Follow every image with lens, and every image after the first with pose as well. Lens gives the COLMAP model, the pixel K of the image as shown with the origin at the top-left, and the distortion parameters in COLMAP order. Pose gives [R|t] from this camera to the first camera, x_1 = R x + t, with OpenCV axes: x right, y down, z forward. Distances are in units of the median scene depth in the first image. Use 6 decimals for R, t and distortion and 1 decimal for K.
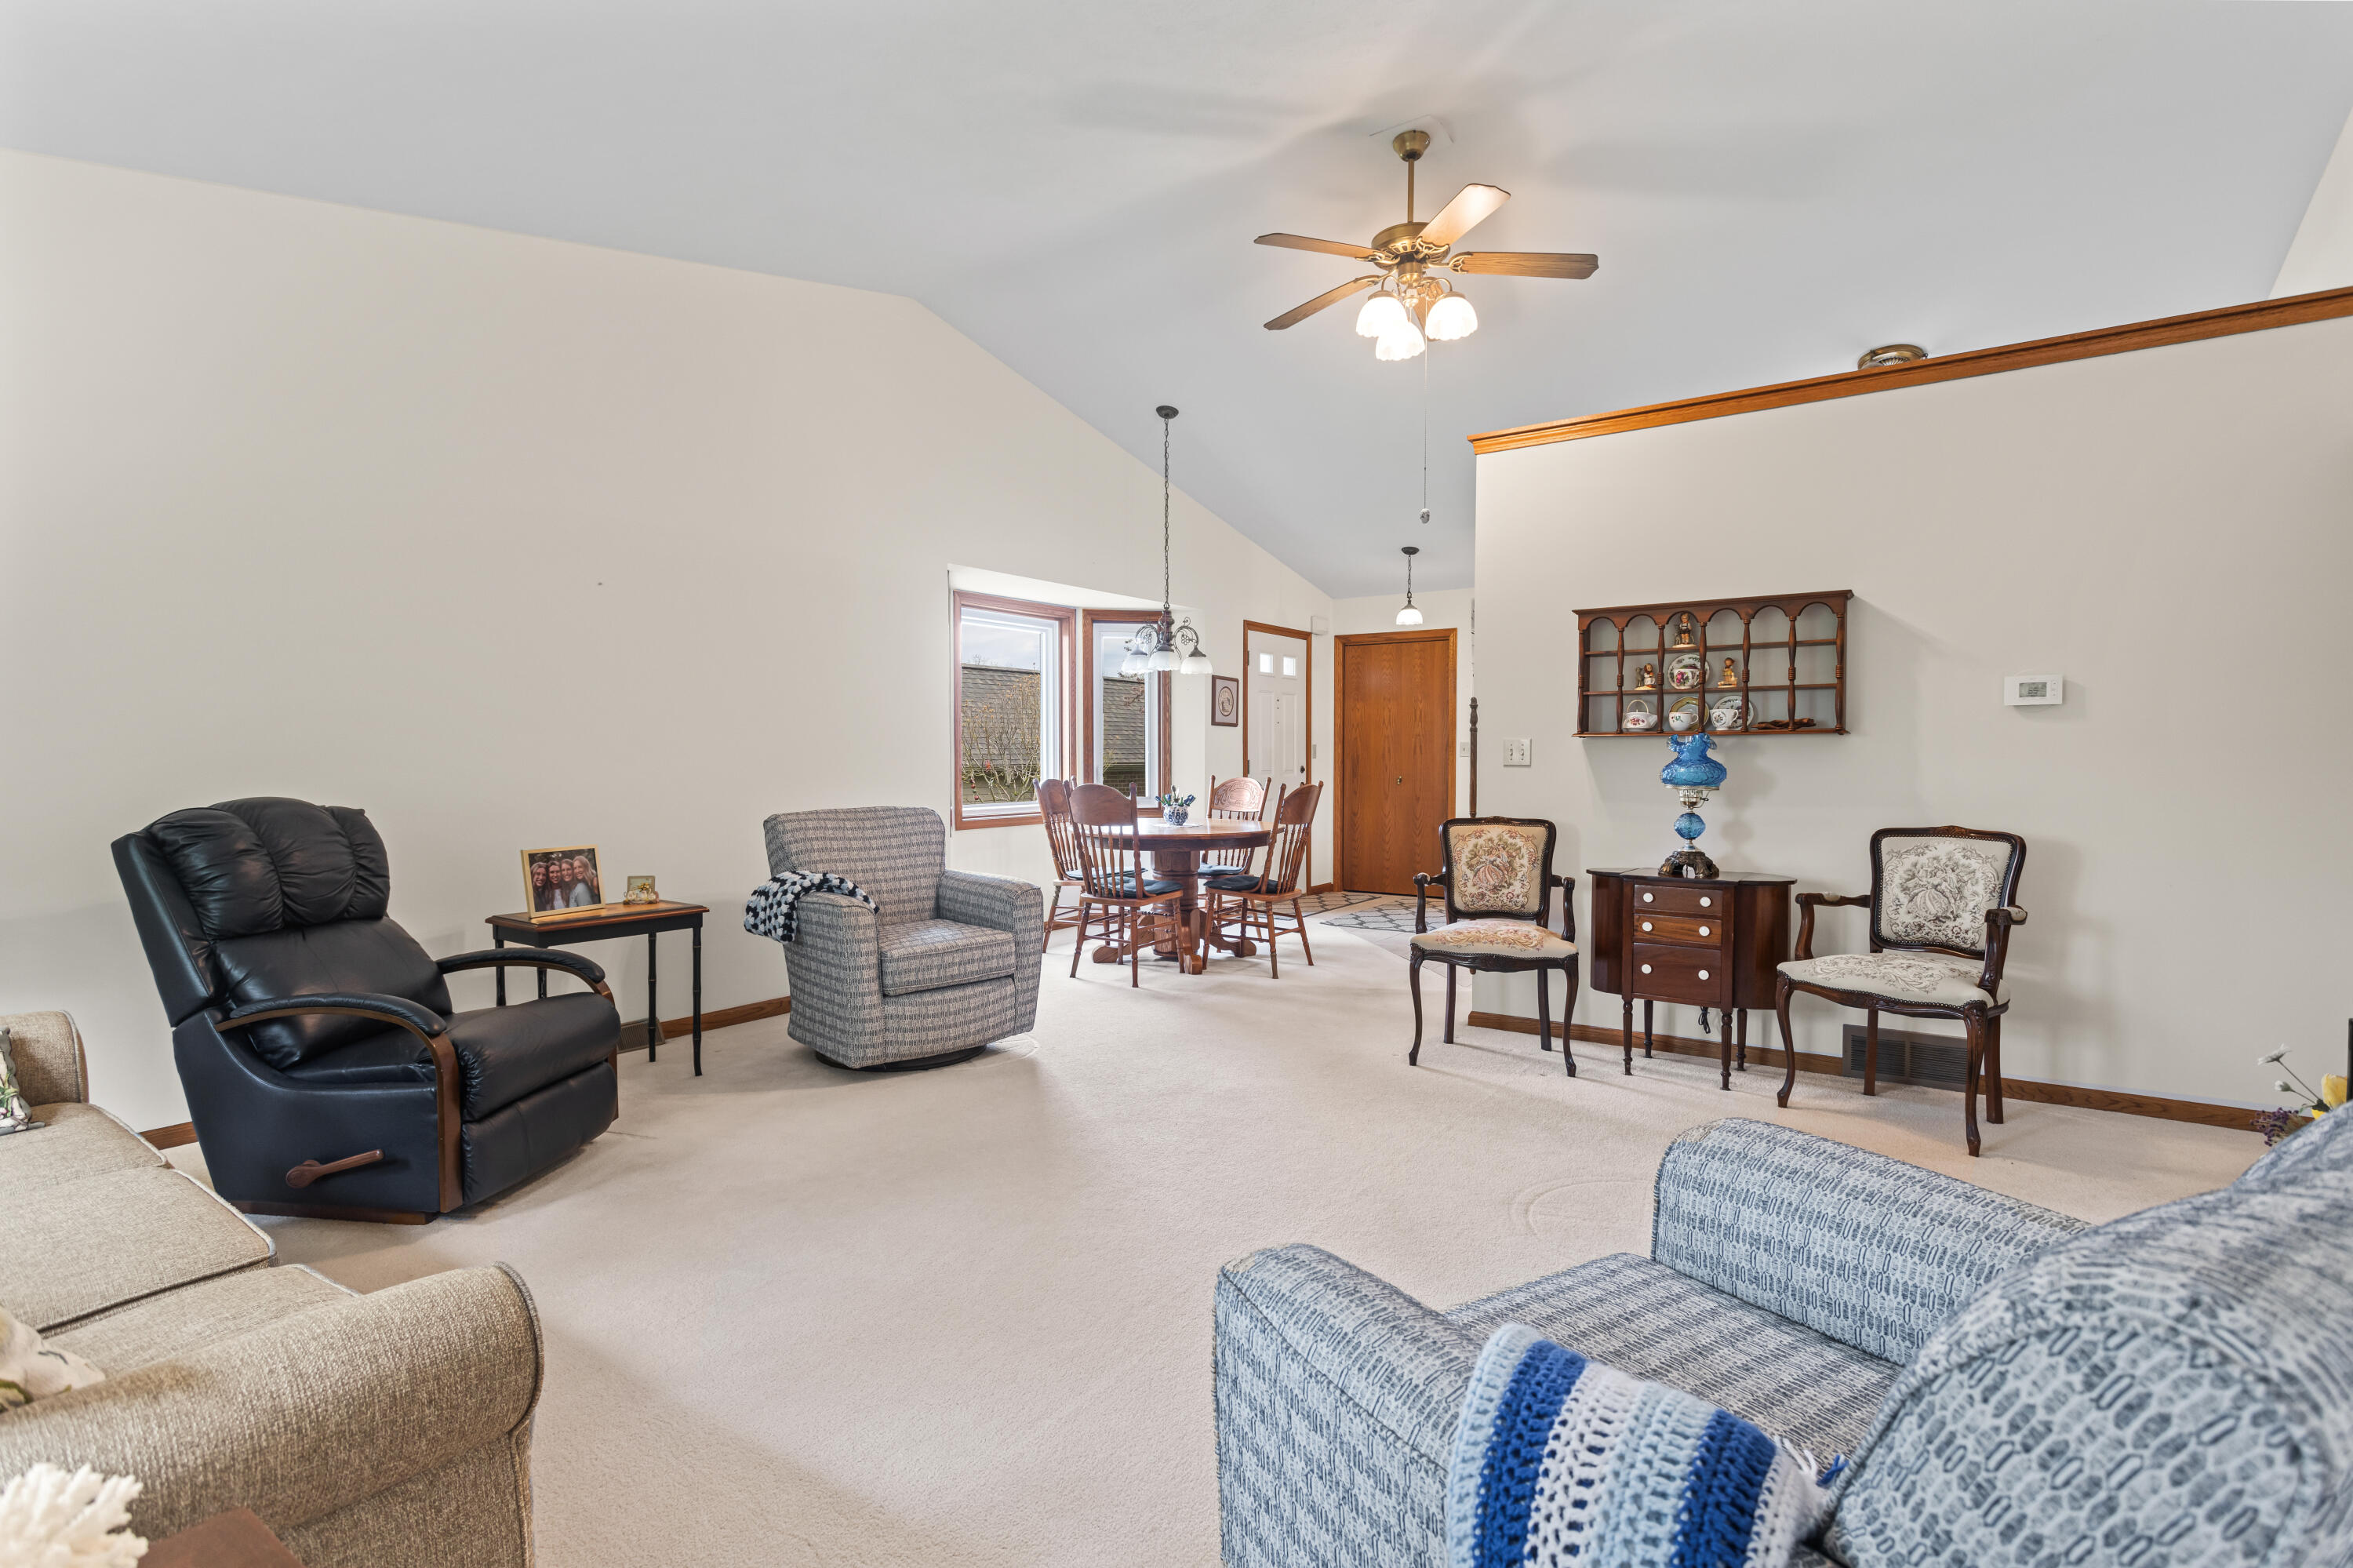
lens RADIAL K [[1133.0, 0, 1168.6], [0, 1133.0, 791.2], [0, 0, 1]] dist [-0.014068, 0.006284]
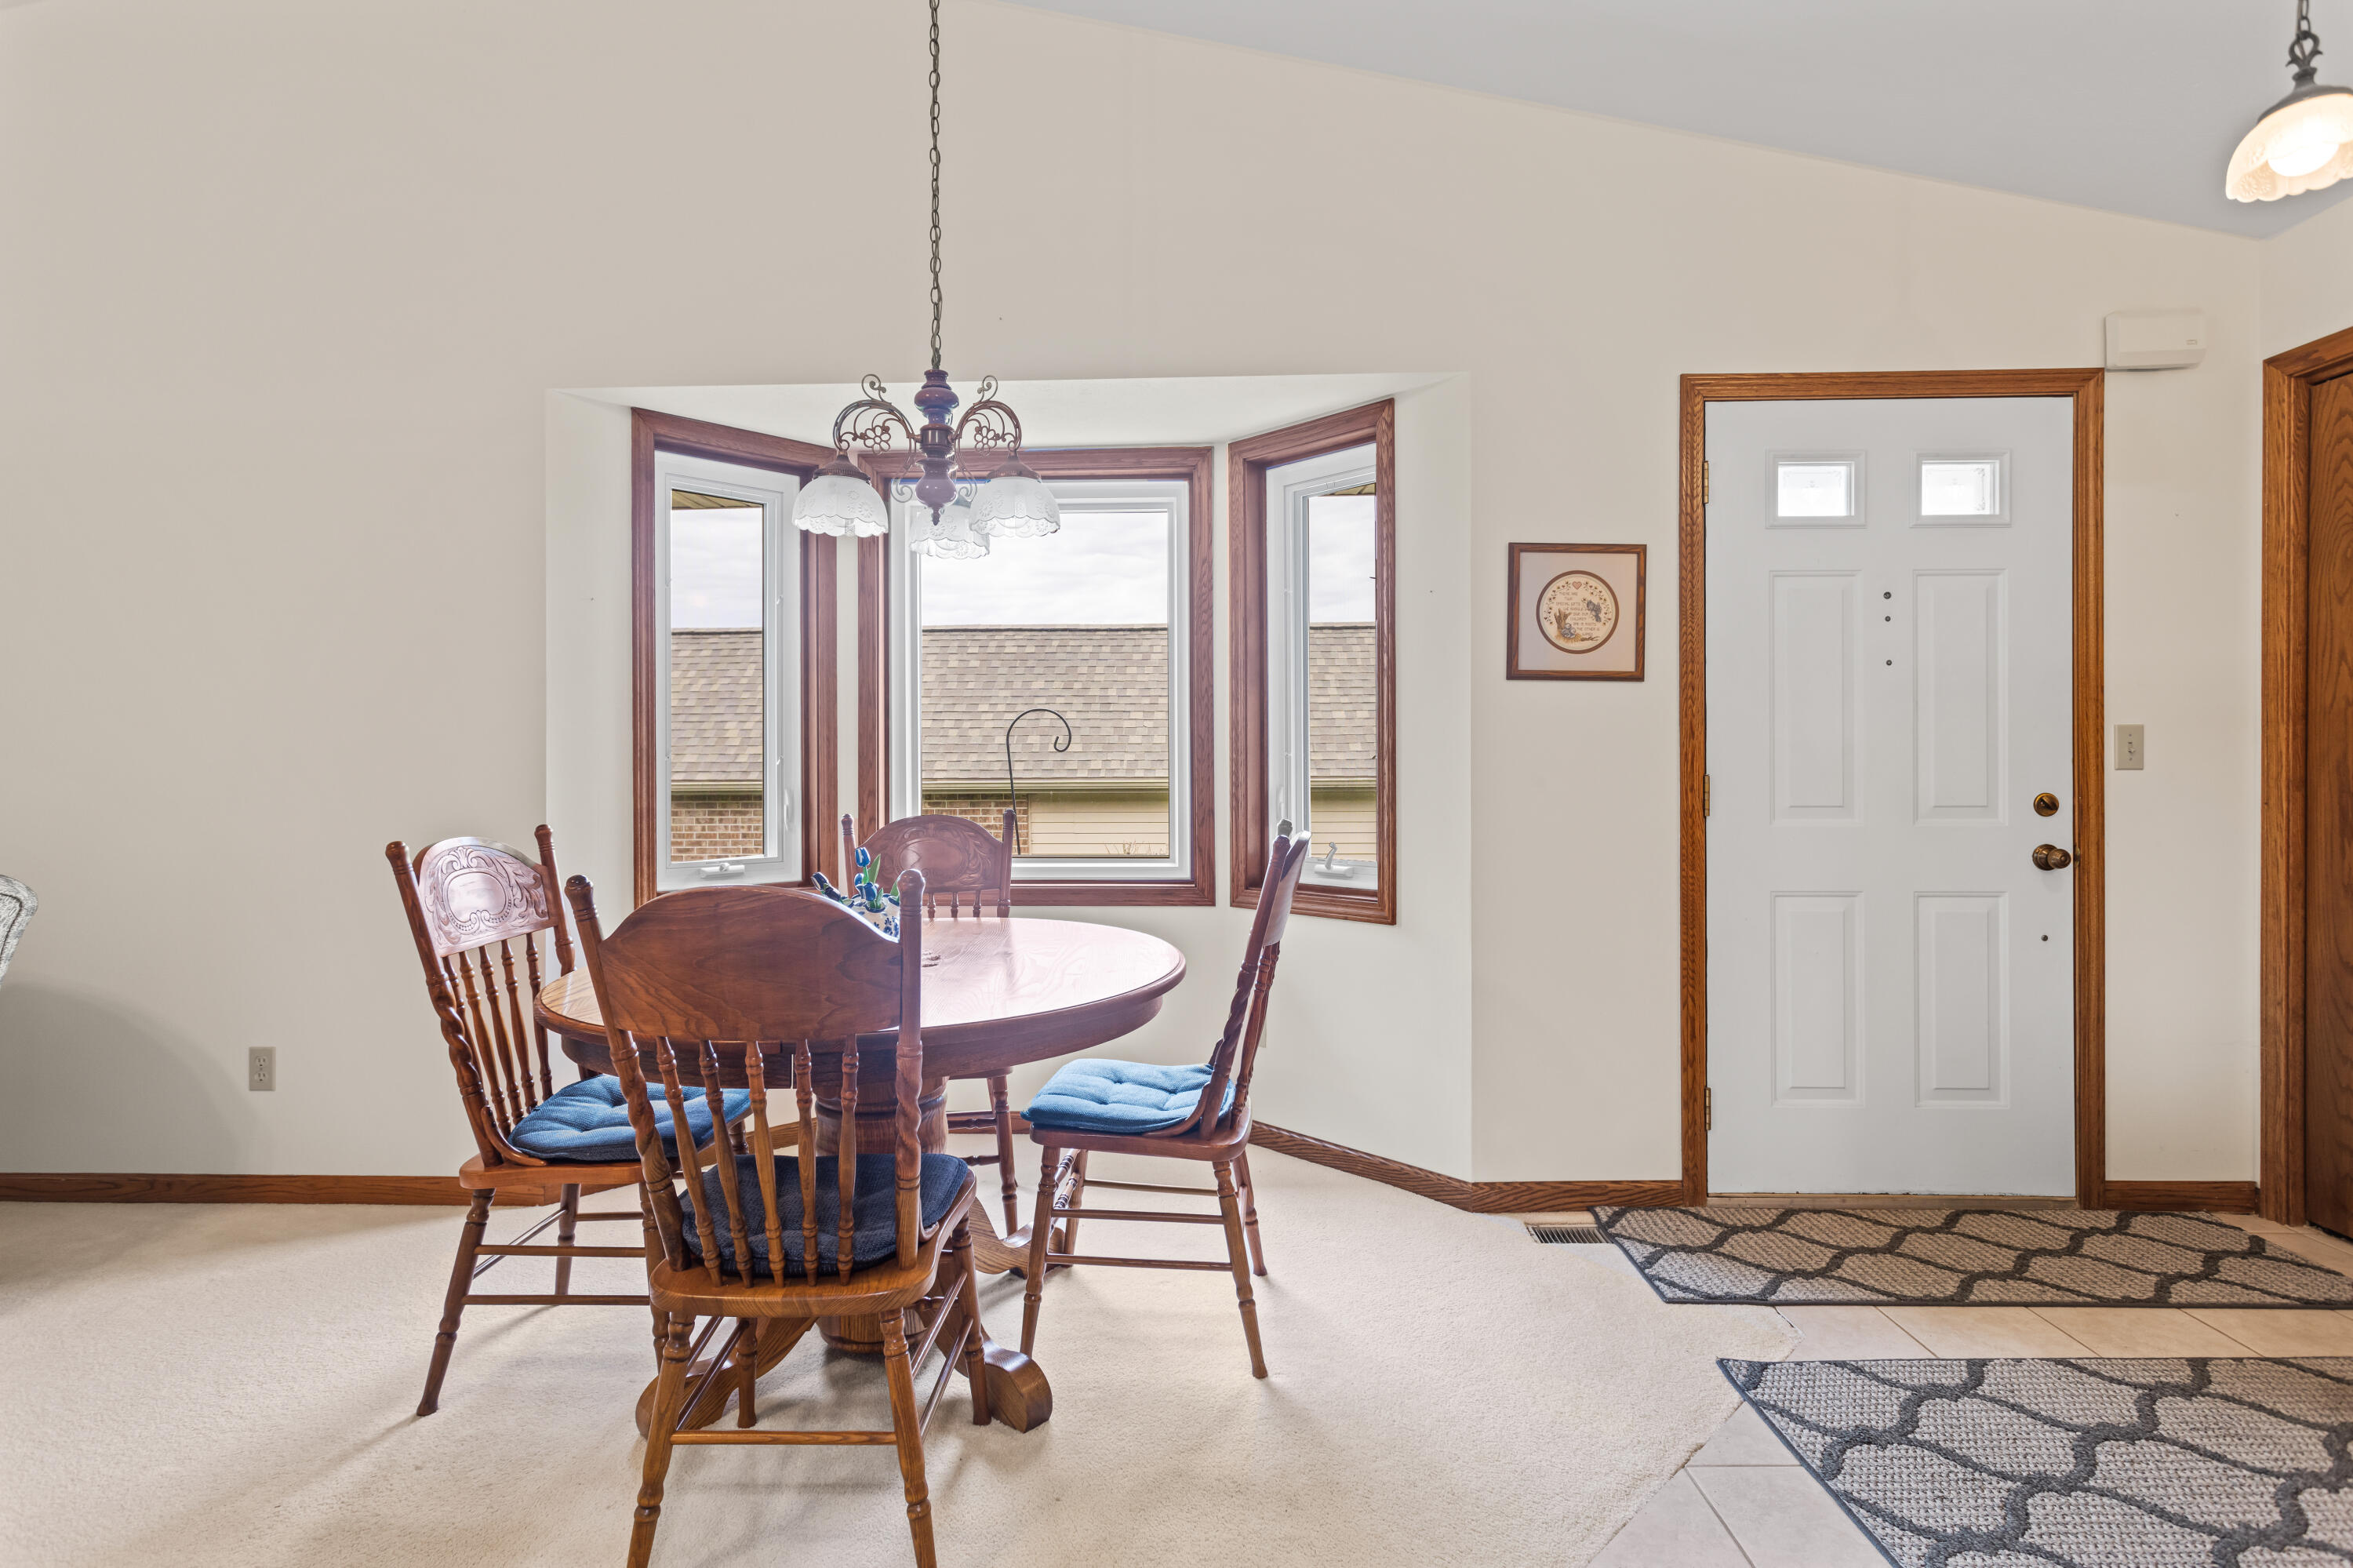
lens RADIAL K [[1133.0, 0, 1172.3], [0, 1133.0, 771.2], [0, 0, 1]] dist [-0.014068, 0.006284]
pose [[0.536090, 0.007029, -0.844131, 0.254252], [-0.024687, 0.999668, -0.007355, -0.020336], [0.843799, 0.024782, 0.536086, 0.624835]]
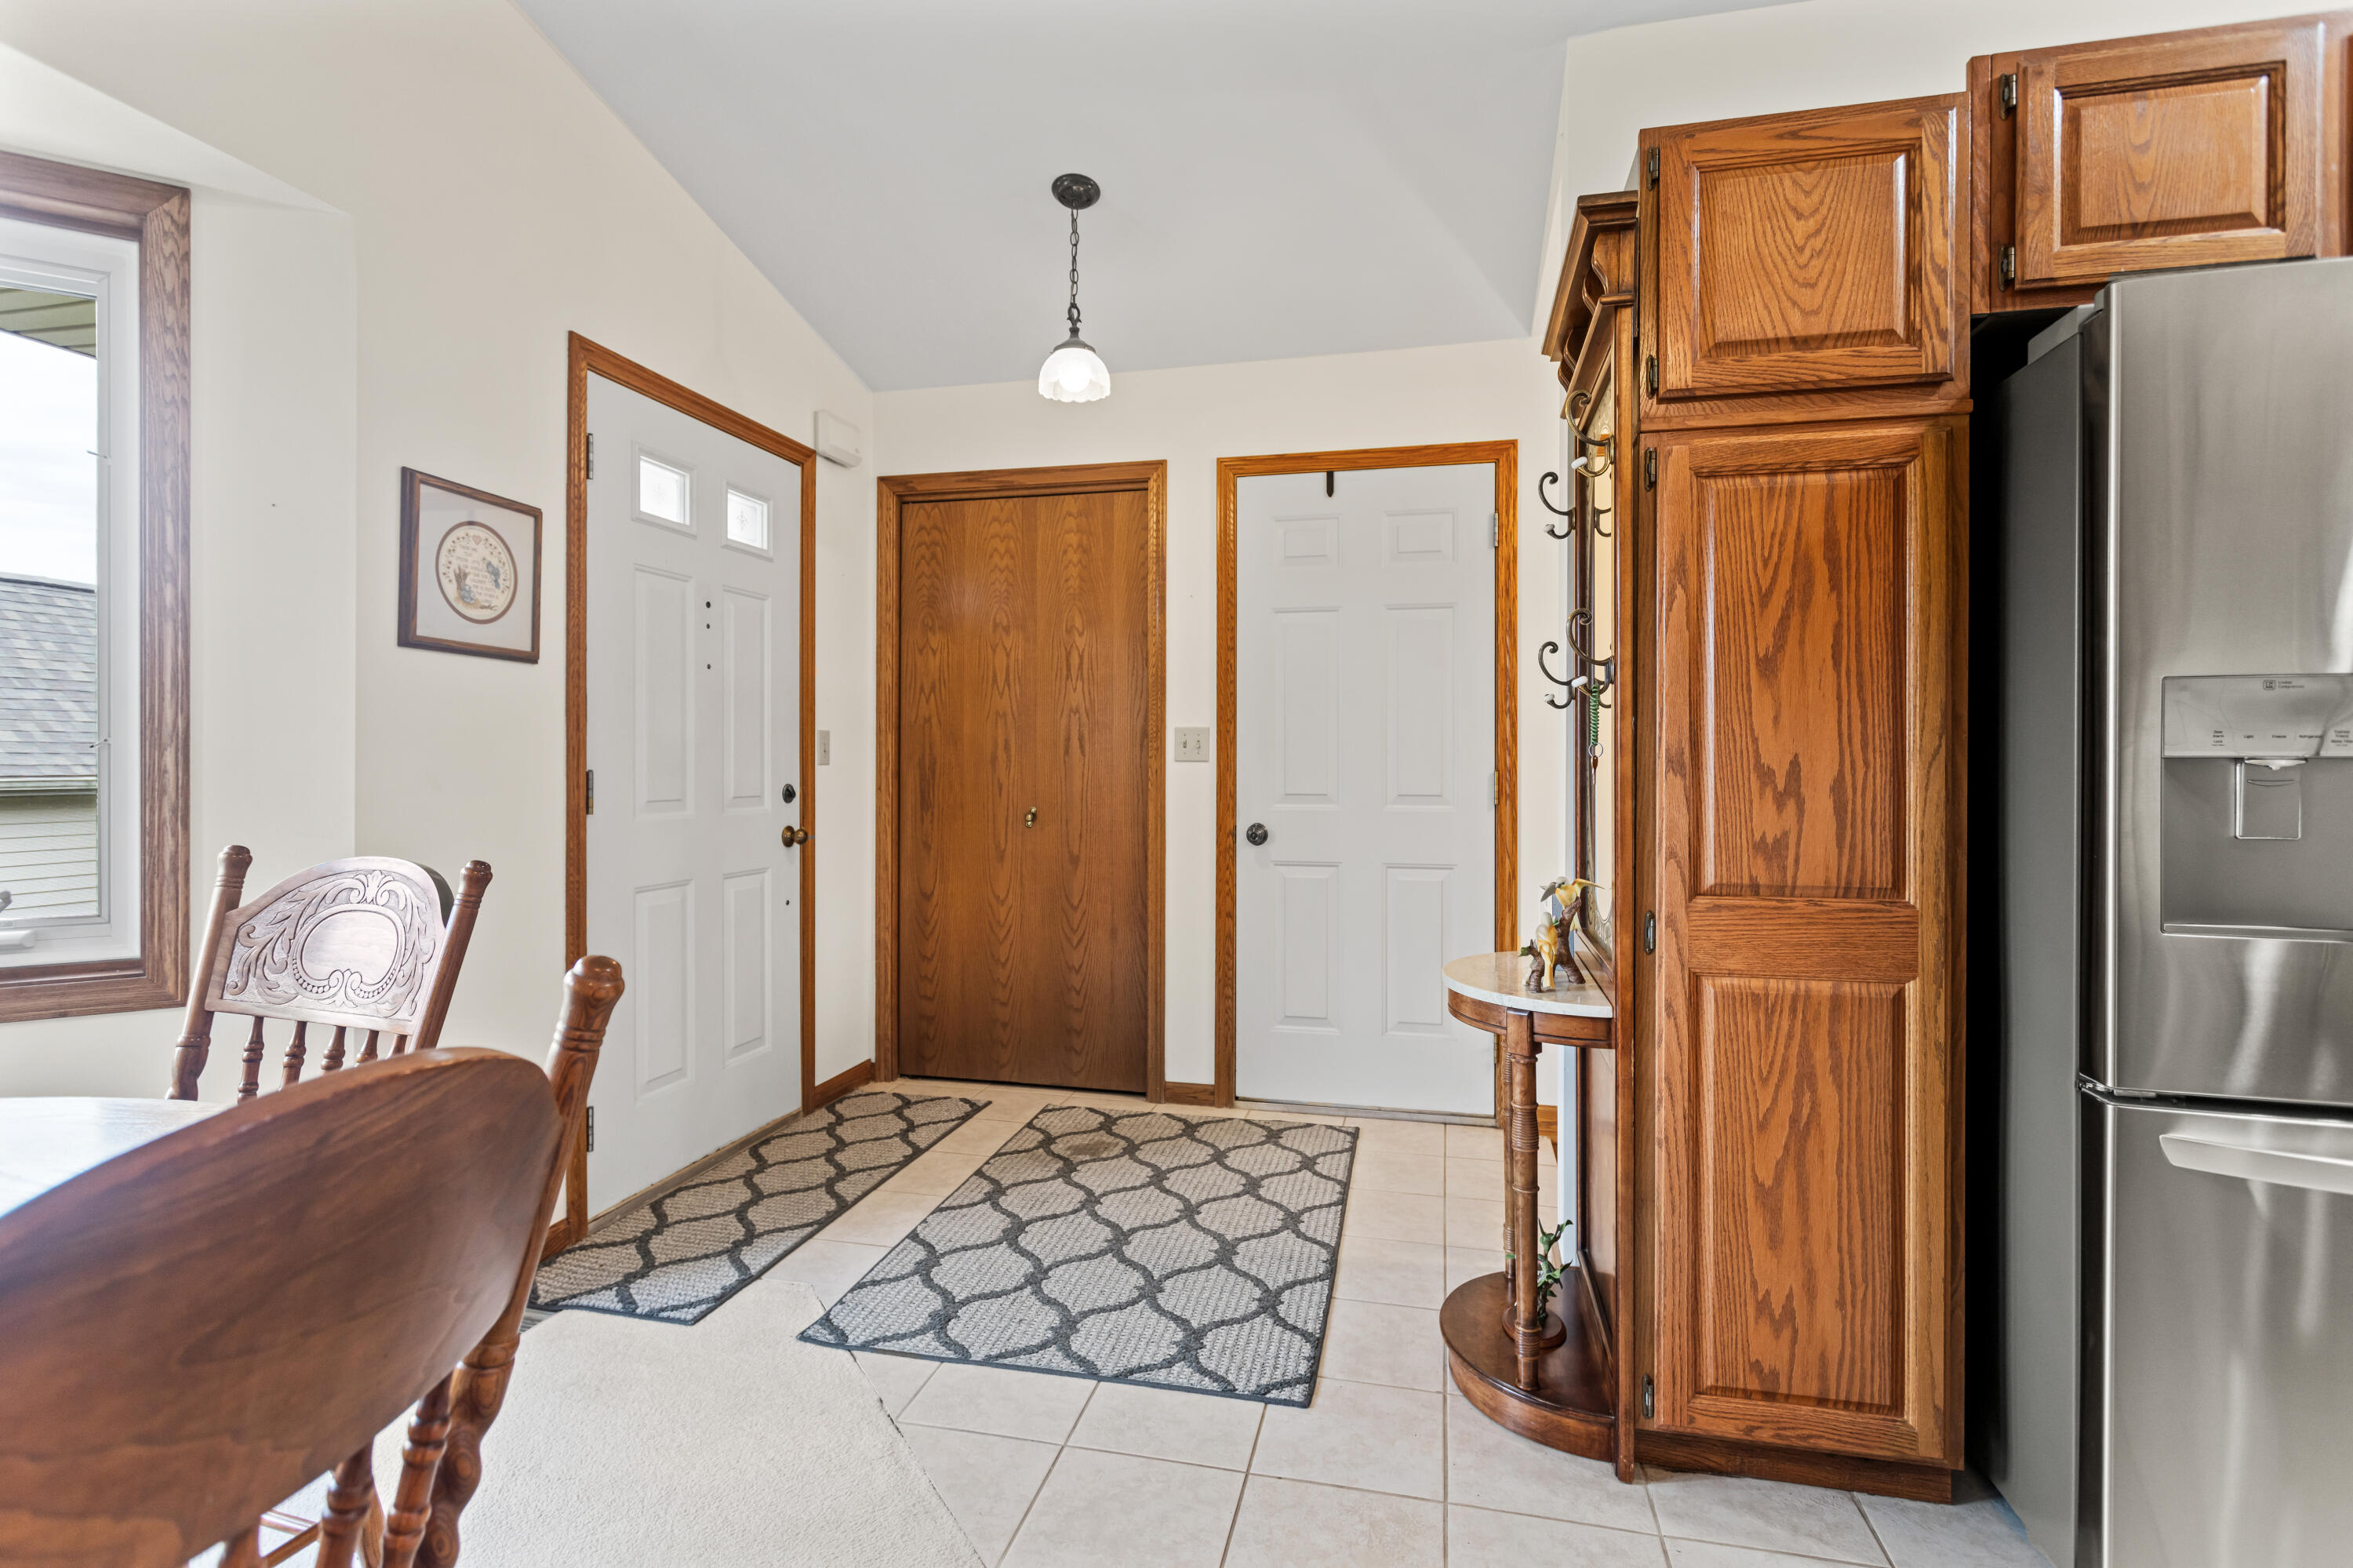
lens RADIAL K [[1133.0, 0, 1173.4], [0, 1133.0, 765.4], [0, 0, 1]] dist [-0.014068, 0.006284]
pose [[0.933571, 0.003669, 0.358374, 0.102564], [0.006503, 0.999610, -0.027174, -0.017617], [-0.358334, 0.027699, 0.933182, 0.590964]]
